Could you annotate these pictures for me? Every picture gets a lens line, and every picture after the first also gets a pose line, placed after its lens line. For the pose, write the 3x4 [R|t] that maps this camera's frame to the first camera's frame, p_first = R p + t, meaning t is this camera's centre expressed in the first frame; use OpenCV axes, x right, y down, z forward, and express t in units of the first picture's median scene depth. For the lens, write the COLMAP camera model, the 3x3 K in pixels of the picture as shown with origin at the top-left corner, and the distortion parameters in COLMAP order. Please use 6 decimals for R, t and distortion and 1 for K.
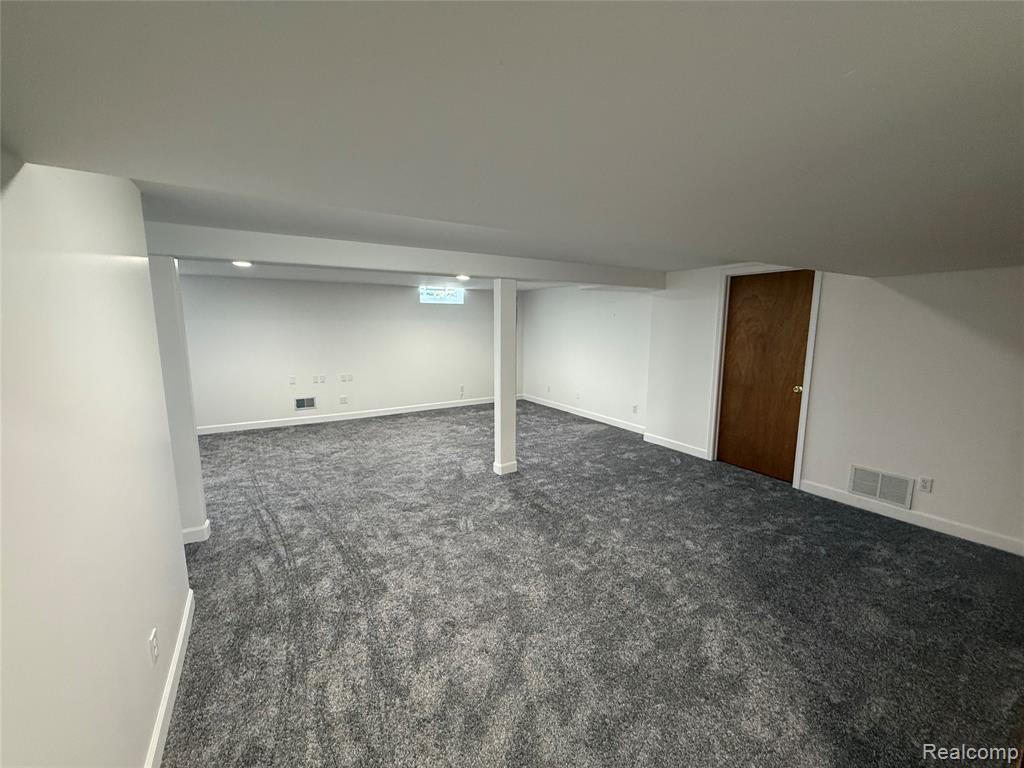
lens RADIAL K [[411.5, 0, 510.0], [0, 411.5, 382.3], [0, 0, 1]] dist [-0.002699, -0.000197]
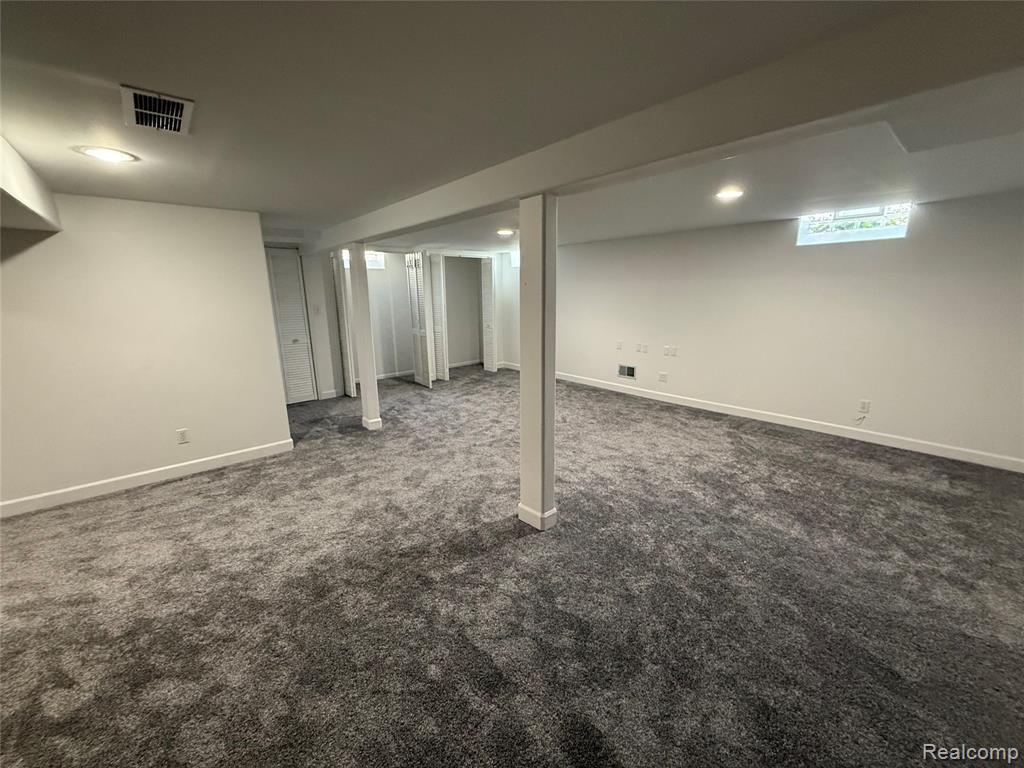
lens RADIAL K [[411.5, 0, 511.3], [0, 411.5, 386.4], [0, 0, 1]] dist [-0.002699, -0.000197]
pose [[0.167963, 0.219699, -0.961000, 0.424898], [-0.131627, 0.971118, 0.199007, -0.078356], [0.976966, 0.093067, 0.192031, 0.656392]]
